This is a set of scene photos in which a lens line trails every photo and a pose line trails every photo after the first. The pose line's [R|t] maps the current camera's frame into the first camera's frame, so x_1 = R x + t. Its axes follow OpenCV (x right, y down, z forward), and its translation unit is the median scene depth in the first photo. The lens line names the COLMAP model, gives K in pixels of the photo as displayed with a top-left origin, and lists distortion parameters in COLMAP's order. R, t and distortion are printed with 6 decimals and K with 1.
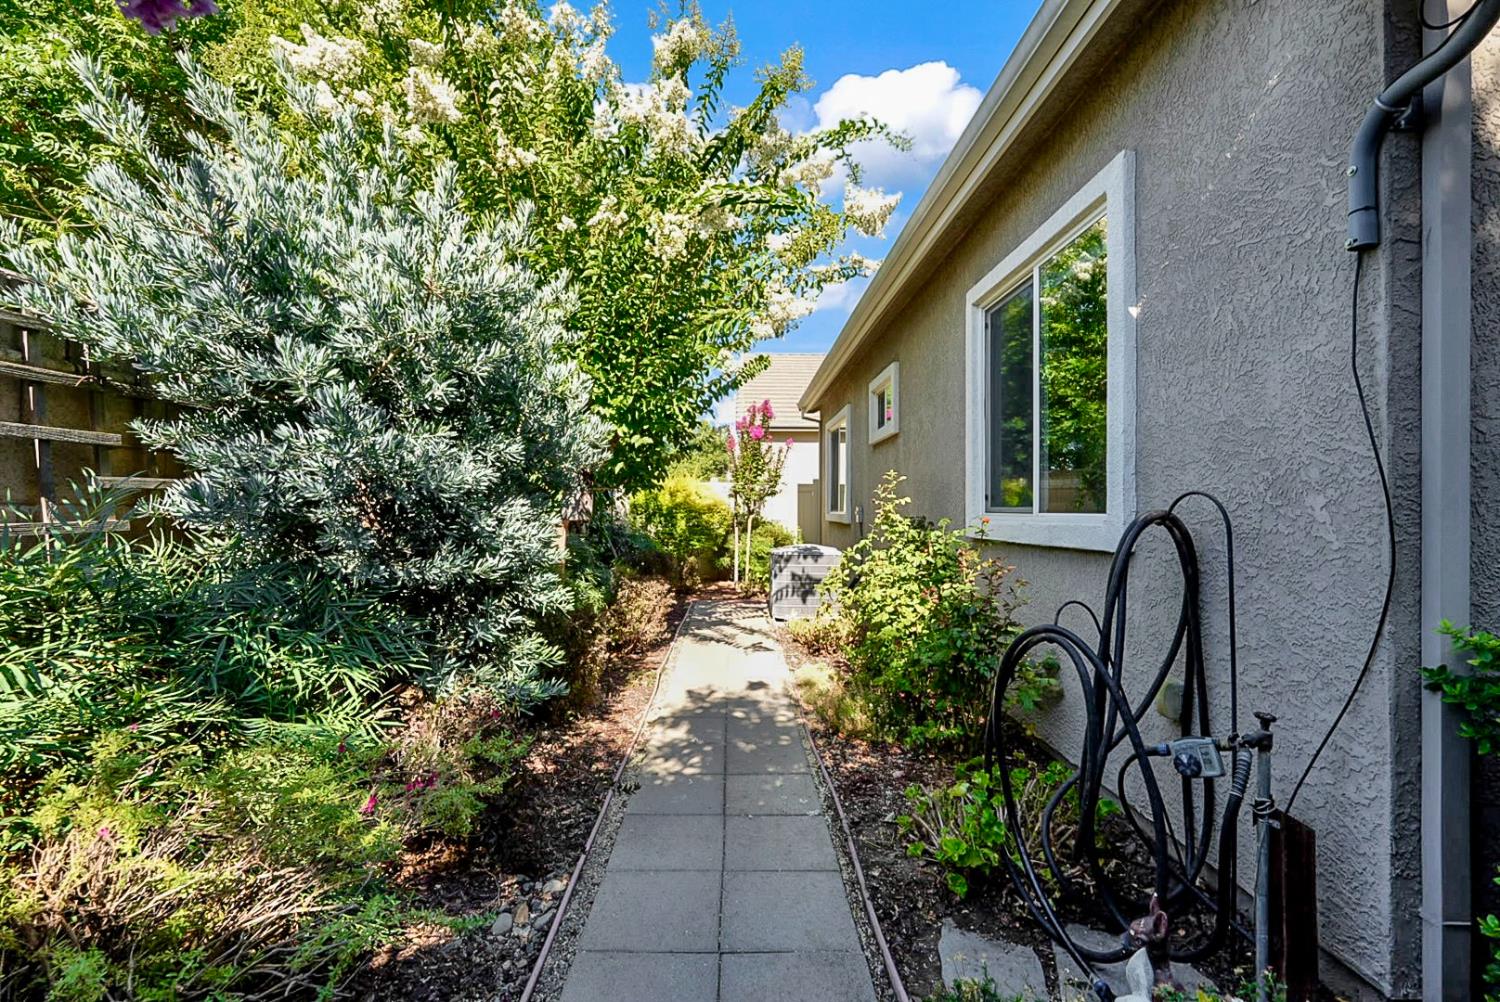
lens RADIAL K [[662.4, 0, 748.2], [0, 662.4, 501.6], [0, 0, 1]] dist [-0.004236, 0.002960]
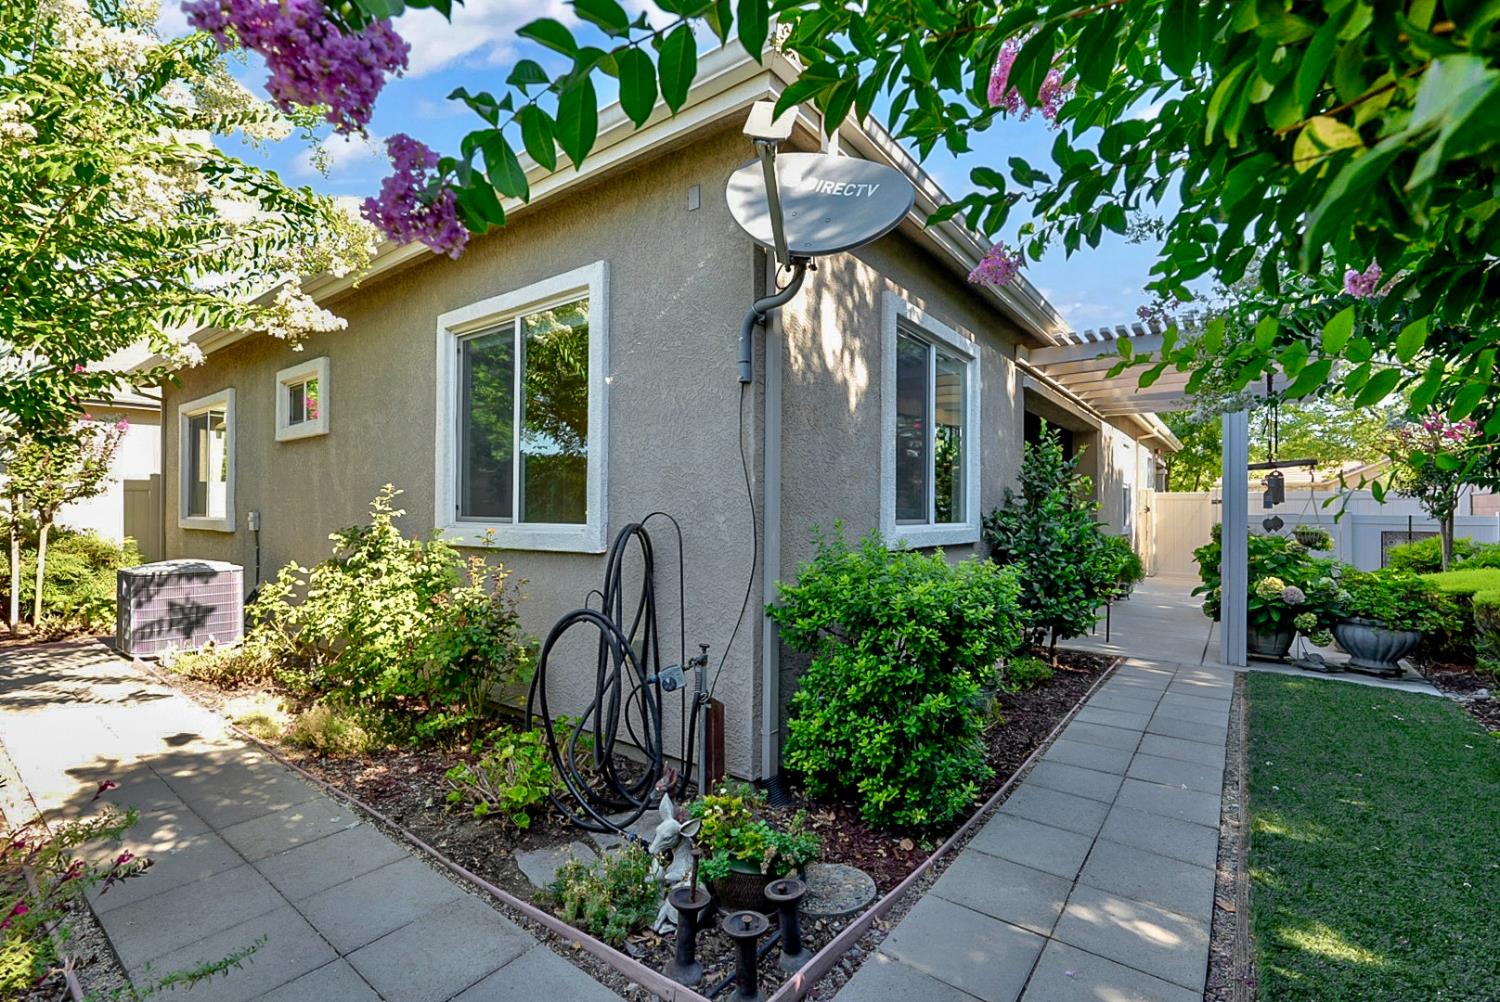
lens RADIAL K [[662.4, 0, 755.8], [0, 662.4, 509.3], [0, 0, 1]] dist [-0.004236, 0.002960]
pose [[0.623374, -0.004673, 0.781910, -0.233523], [-0.006859, 0.999911, 0.011444, -0.023870], [-0.781894, -0.012496, 0.623286, -0.084116]]
